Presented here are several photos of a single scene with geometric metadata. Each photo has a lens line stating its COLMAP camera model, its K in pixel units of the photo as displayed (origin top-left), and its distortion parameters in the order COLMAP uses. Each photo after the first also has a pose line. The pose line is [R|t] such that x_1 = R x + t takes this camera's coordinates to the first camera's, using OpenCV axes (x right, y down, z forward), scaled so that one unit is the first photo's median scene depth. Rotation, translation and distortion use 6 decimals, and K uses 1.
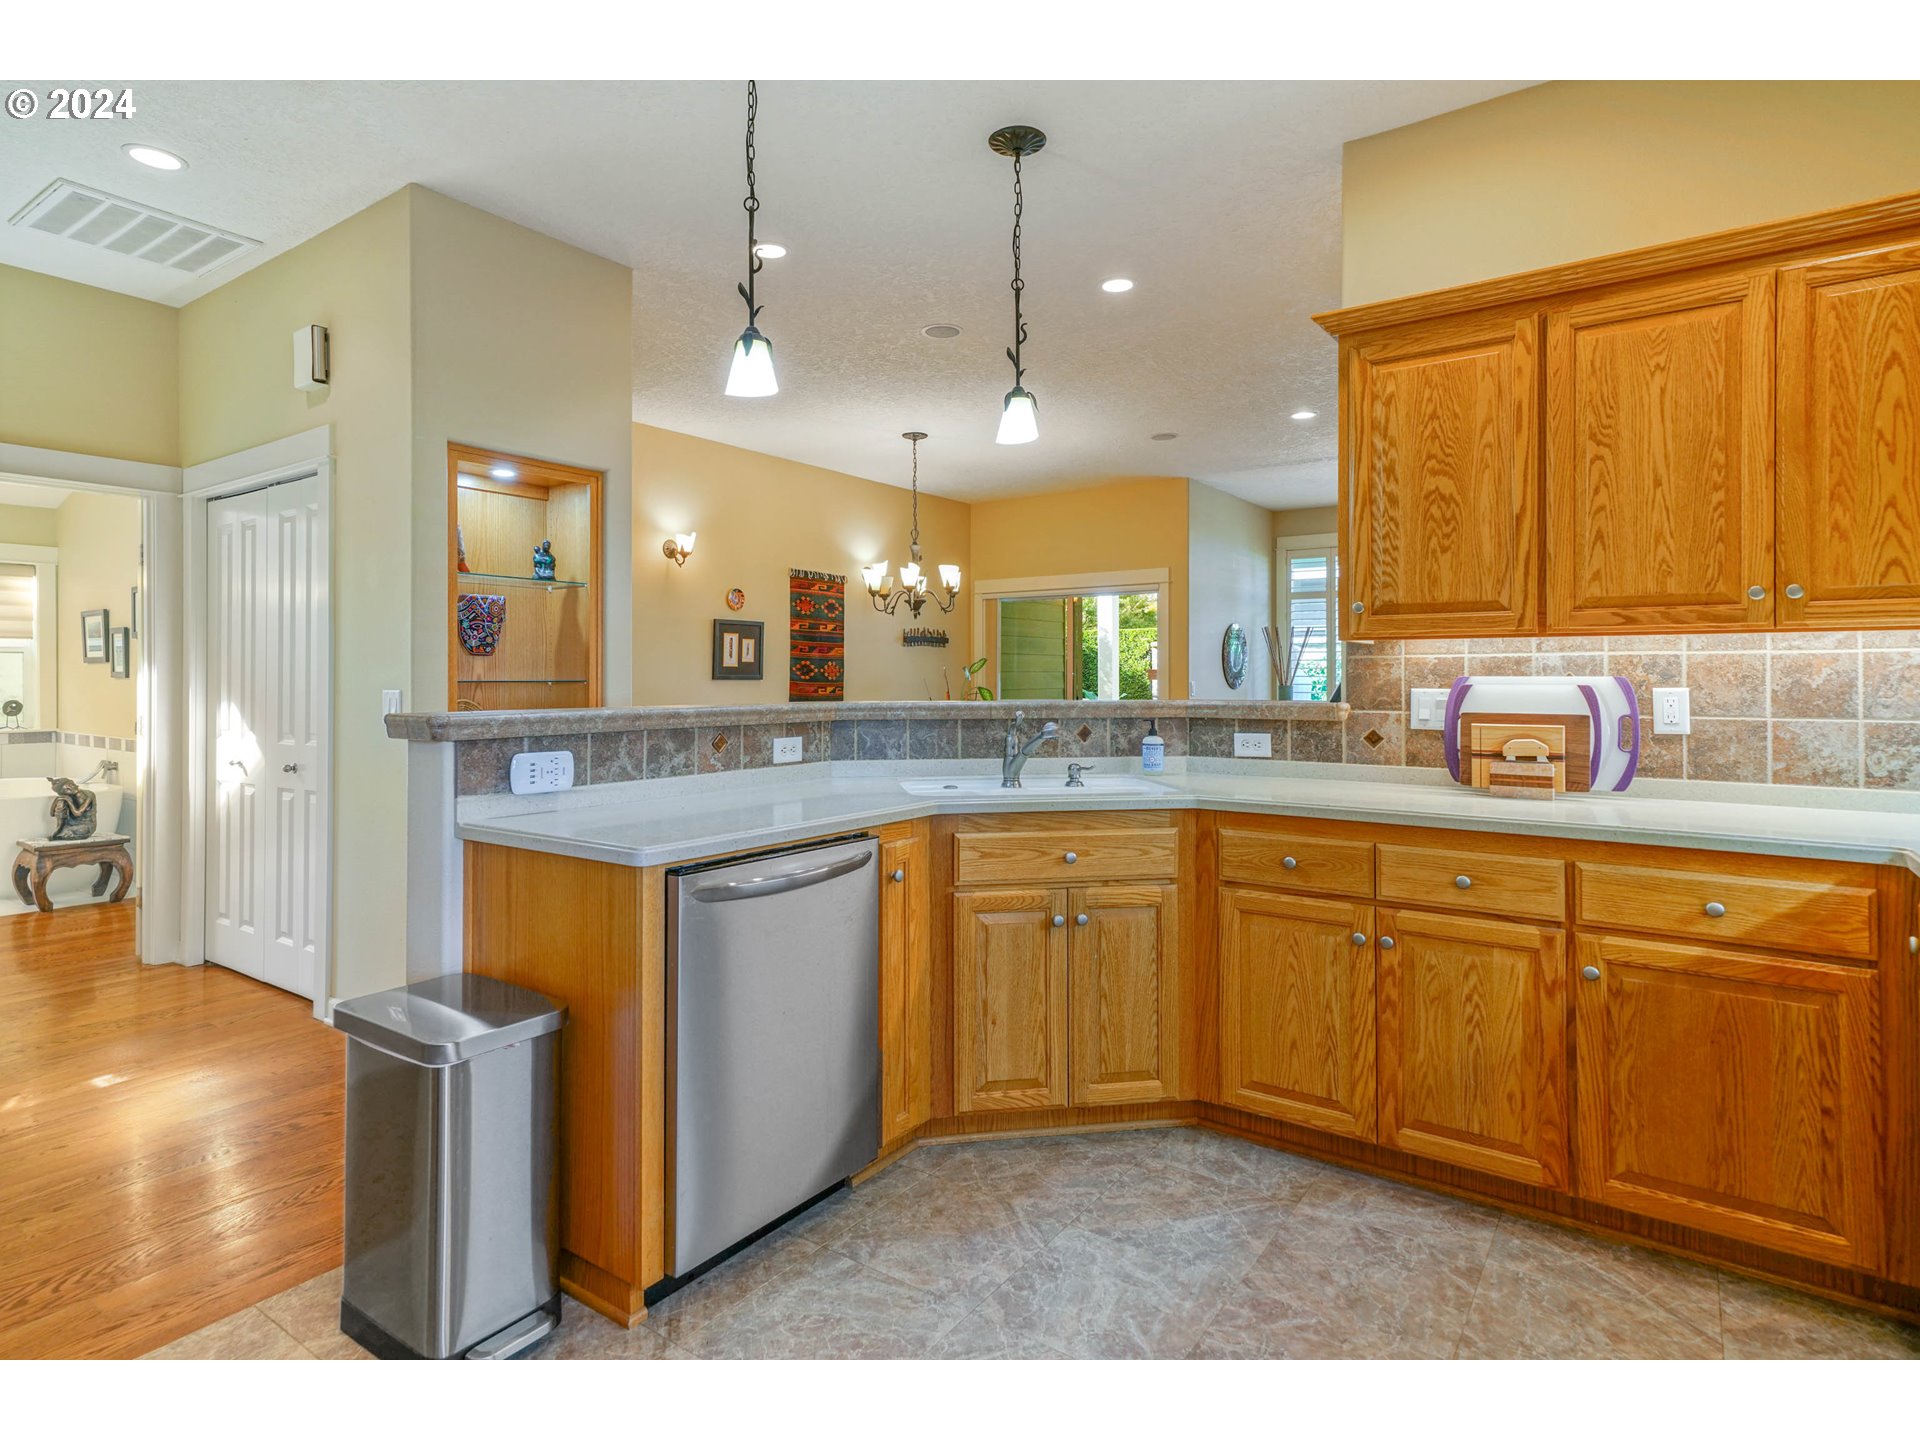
lens RADIAL K [[1020.6, 0, 954.6], [0, 1020.6, 672.4], [0, 0, 1]] dist [0.020694, -0.000060]
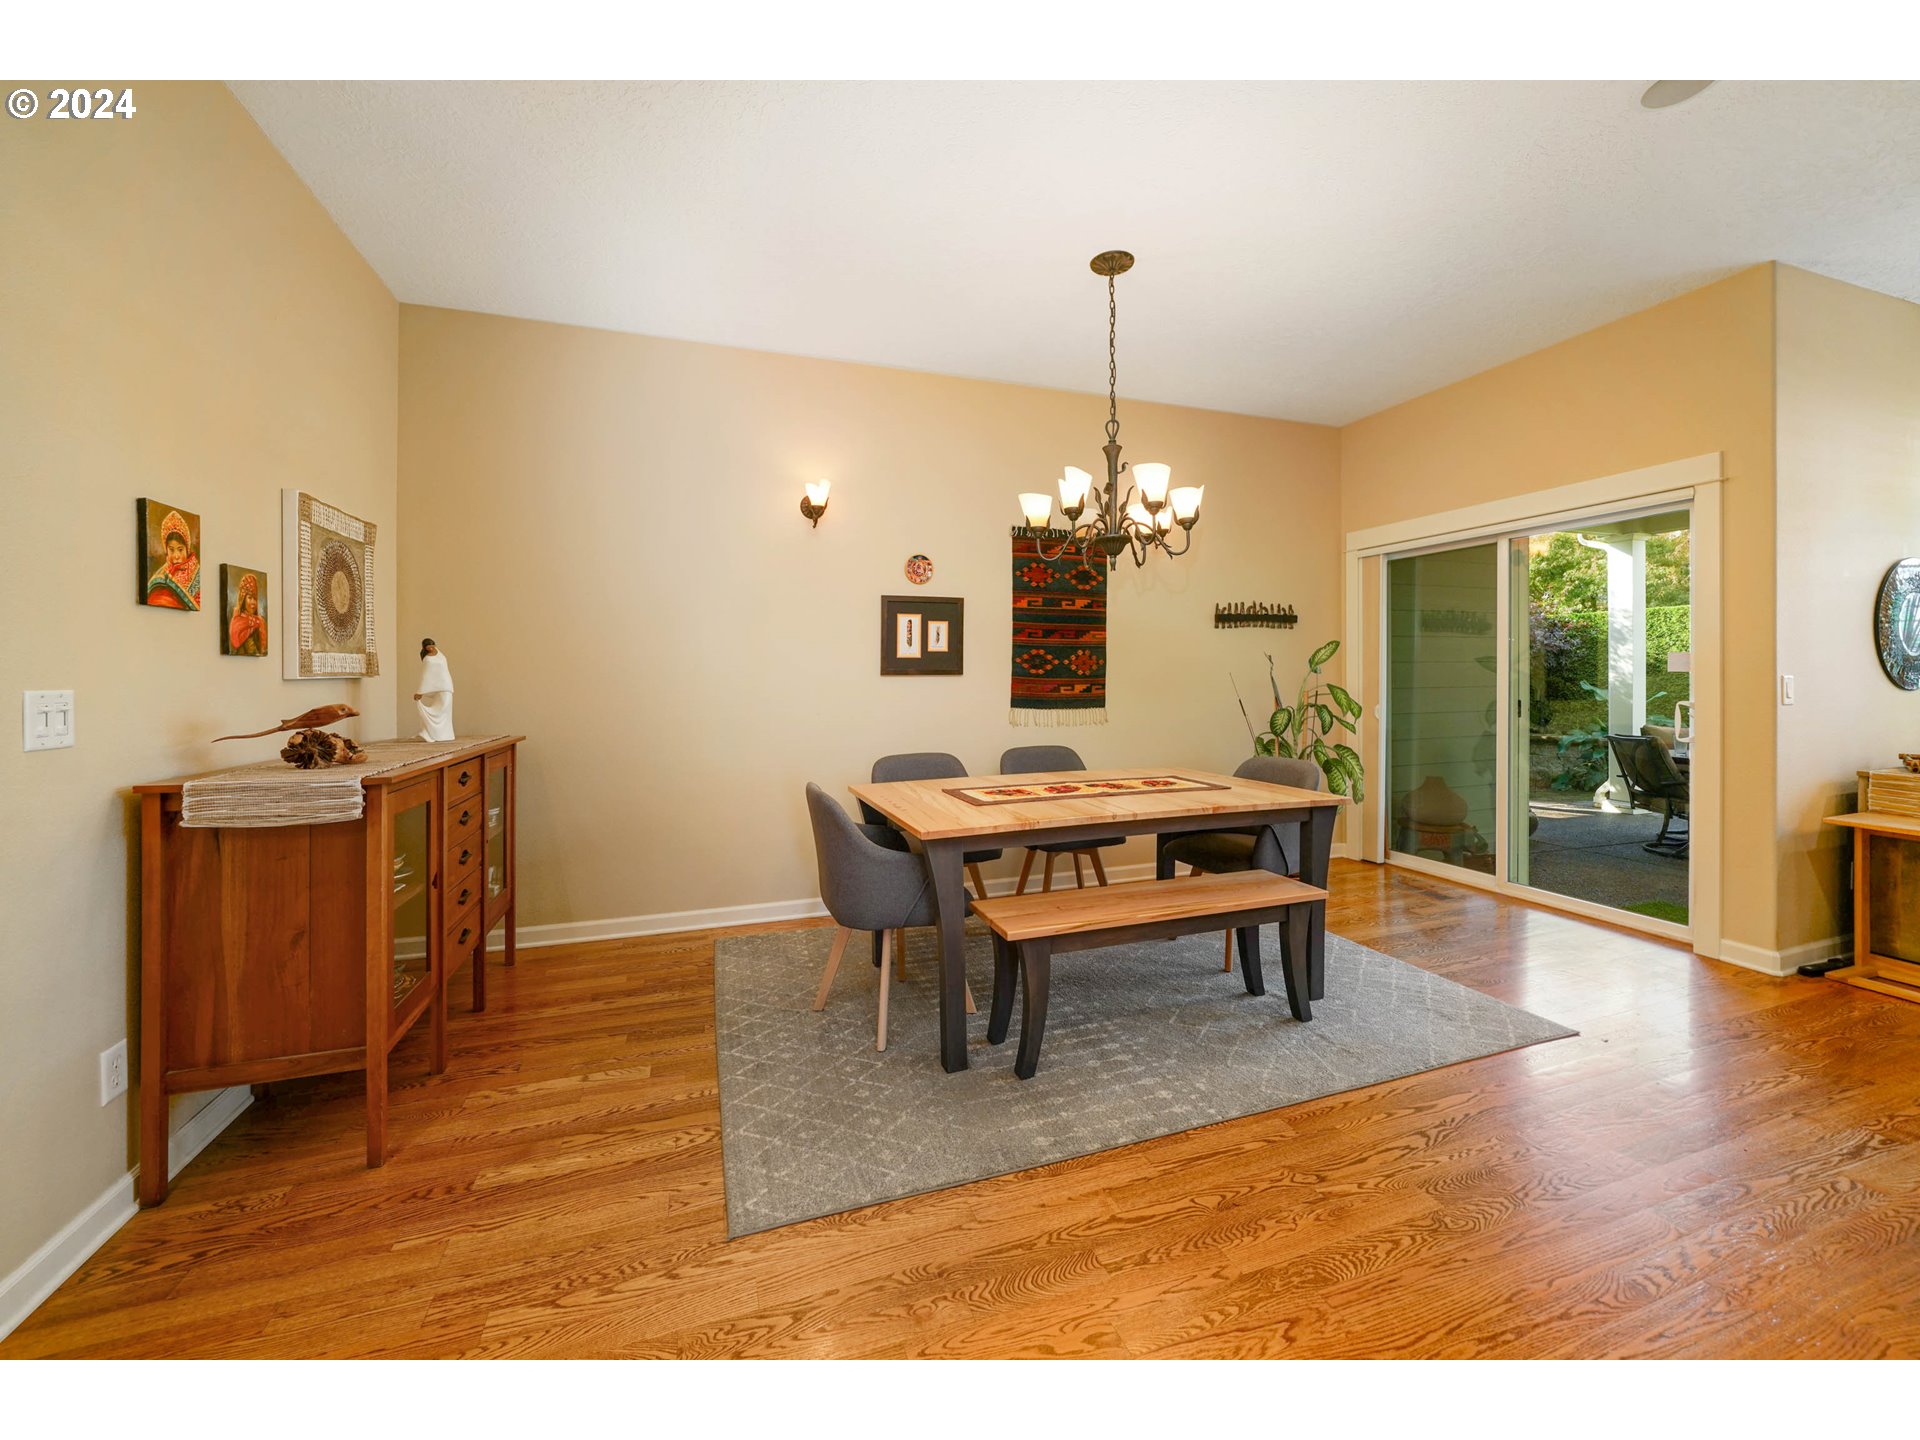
lens RADIAL K [[751.1, 0, 959.3], [0, 751.1, 667.3], [0, 0, 1]] dist [-0.007405, 0.000107]
pose [[0.817127, -0.008155, -0.576399, 0.349807], [0.006783, 0.999967, -0.004531, 0.011334], [0.576417, -0.000207, 0.817156, 1.490816]]
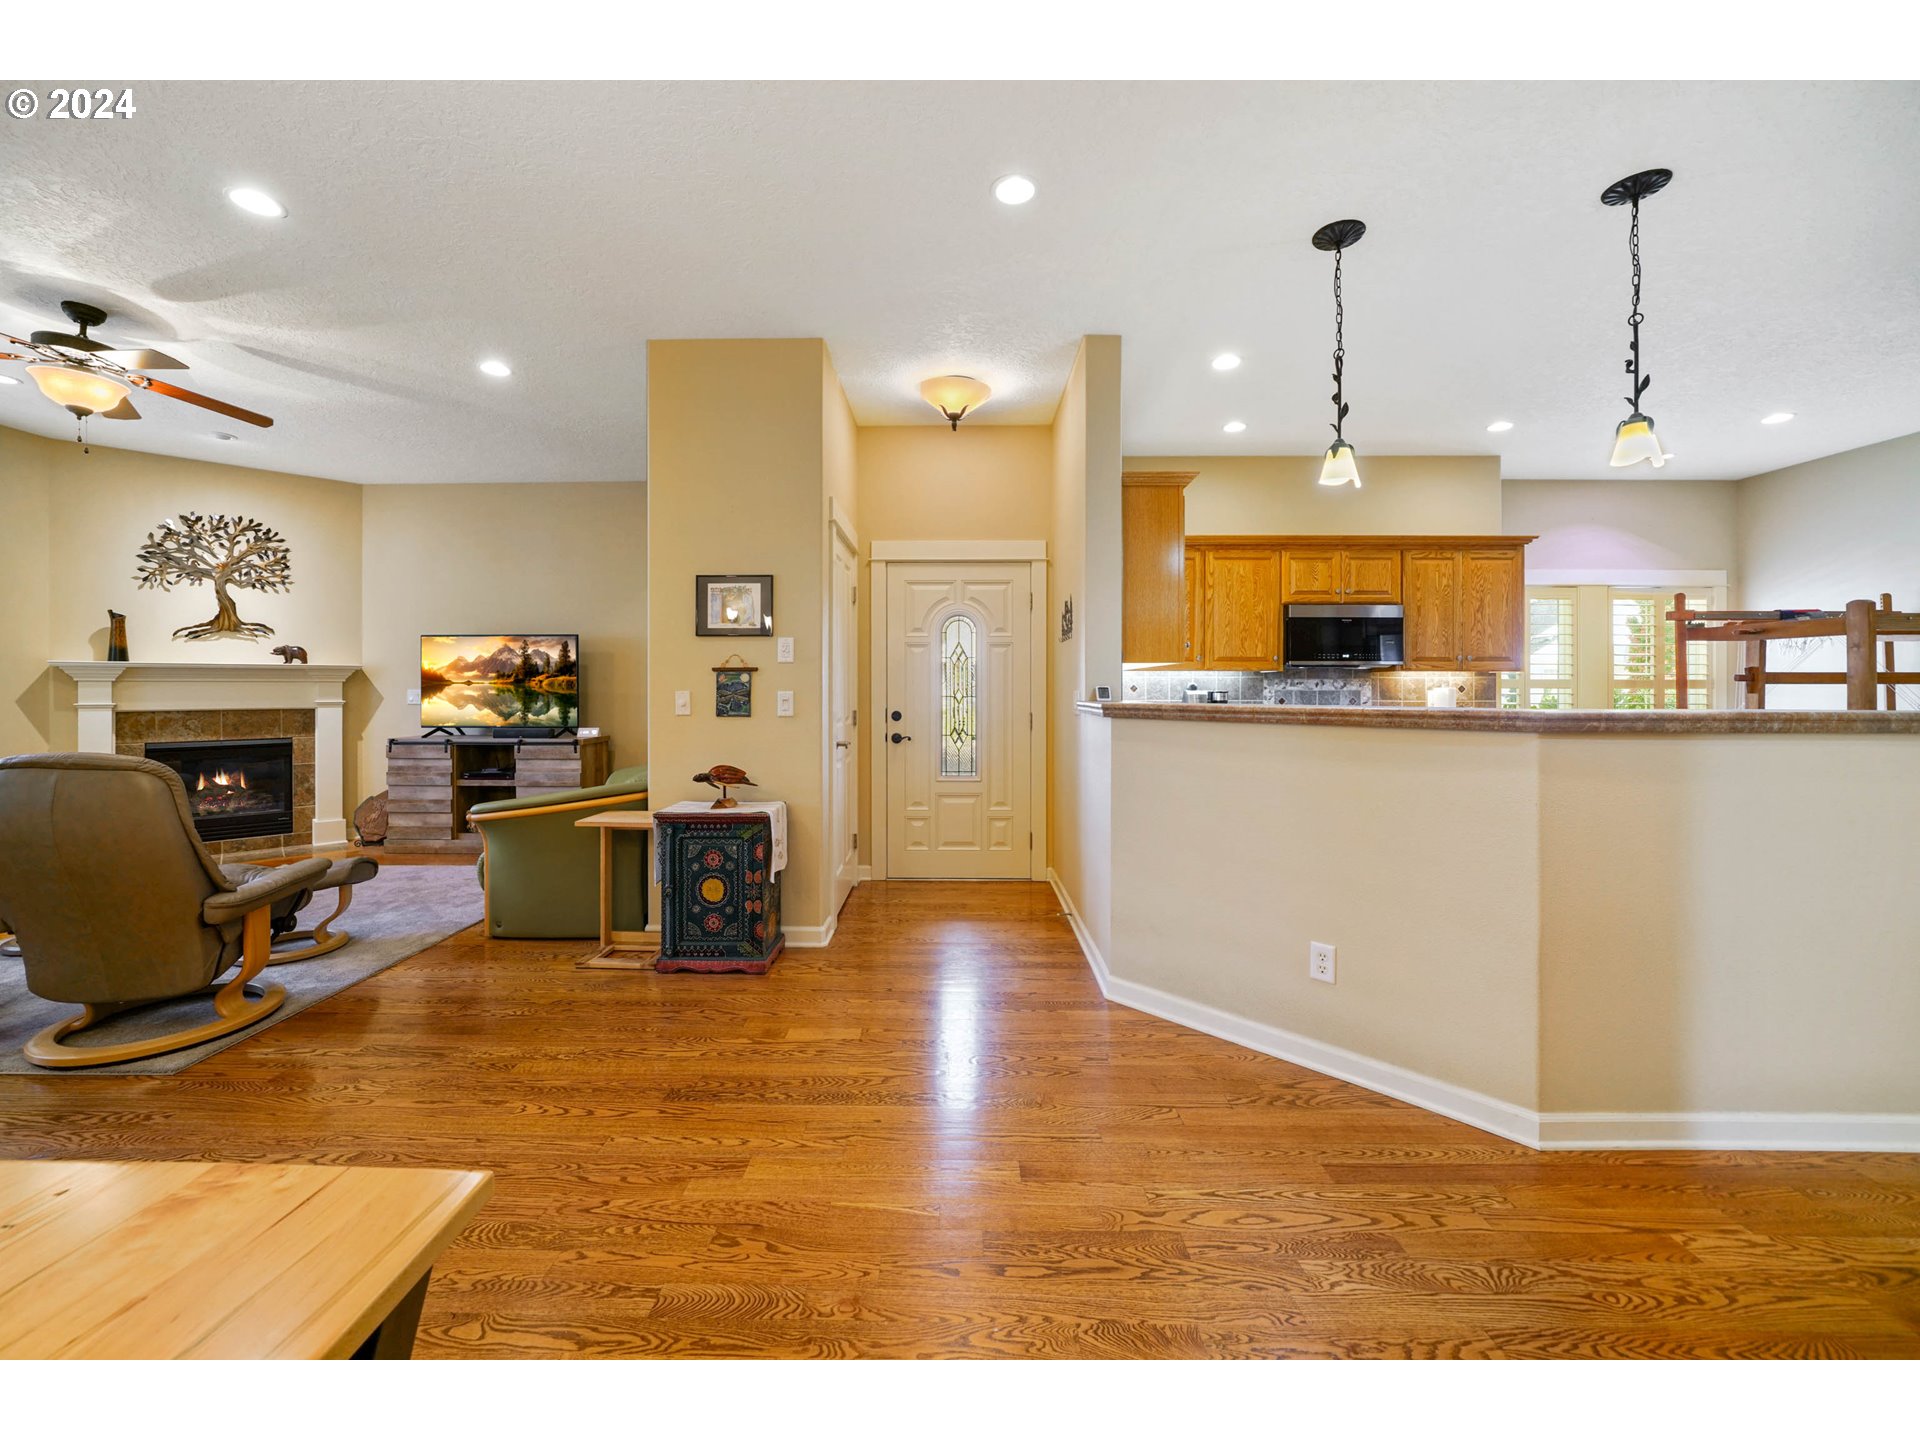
lens RADIAL K [[743.8, 0, 950.8], [0, 743.8, 691.3], [0, 0, 1]] dist [-0.009294, 0.000088]
pose [[-0.567790, -0.001274, 0.823172, -0.450501], [-0.003060, 0.999995, -0.000563, 0.018557], [-0.823168, -0.002839, -0.567791, 2.141601]]
